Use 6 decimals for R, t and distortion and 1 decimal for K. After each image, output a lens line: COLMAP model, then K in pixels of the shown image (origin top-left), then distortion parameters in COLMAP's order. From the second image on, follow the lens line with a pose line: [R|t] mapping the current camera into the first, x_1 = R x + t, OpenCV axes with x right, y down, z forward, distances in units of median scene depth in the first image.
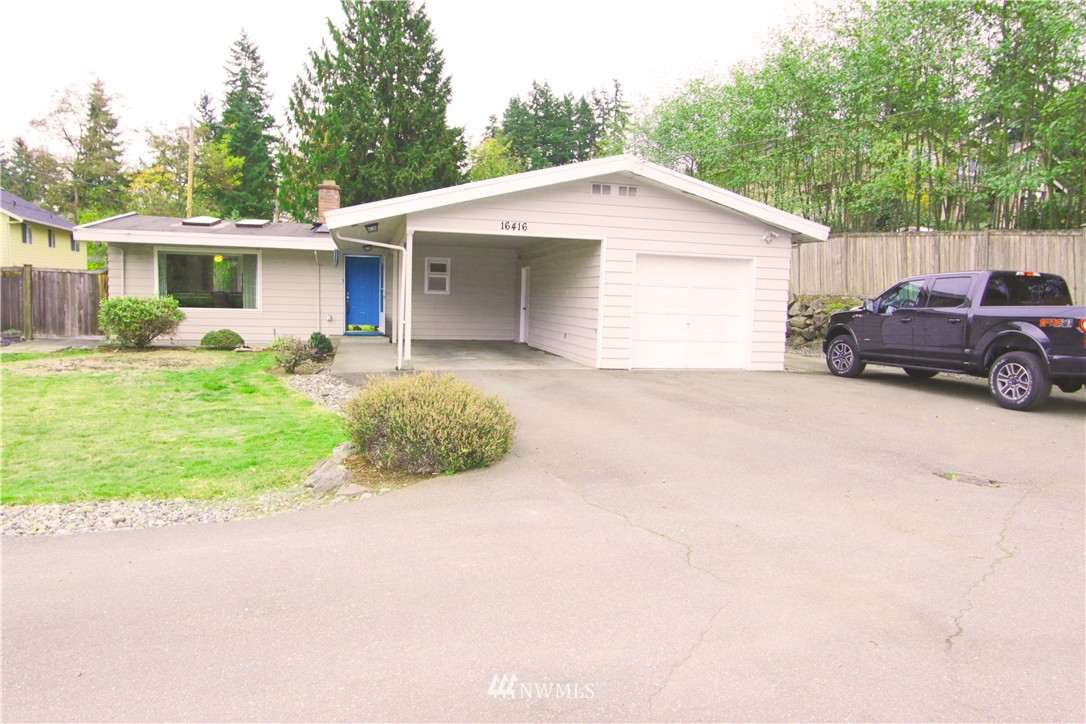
lens RADIAL K [[683.1, 0, 543.0], [0, 683.1, 362.0], [0, 0, 1]] dist [-0.020250, 0.005950]
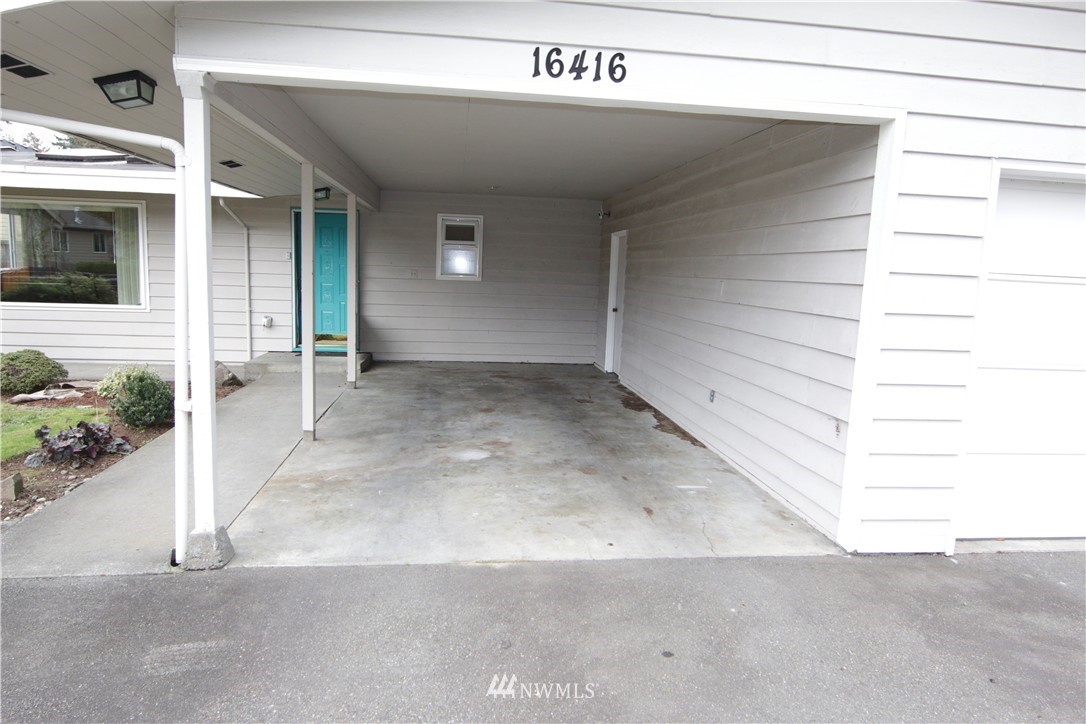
lens RADIAL K [[683.1, 0, 543.0], [0, 683.1, 362.0], [0, 0, 1]] dist [-0.020250, 0.005950]
pose [[0.990752, 0.027133, -0.132947, -0.012198], [-0.022272, 0.999033, 0.037917, -0.063892], [0.133847, -0.034605, 0.990398, 0.519910]]
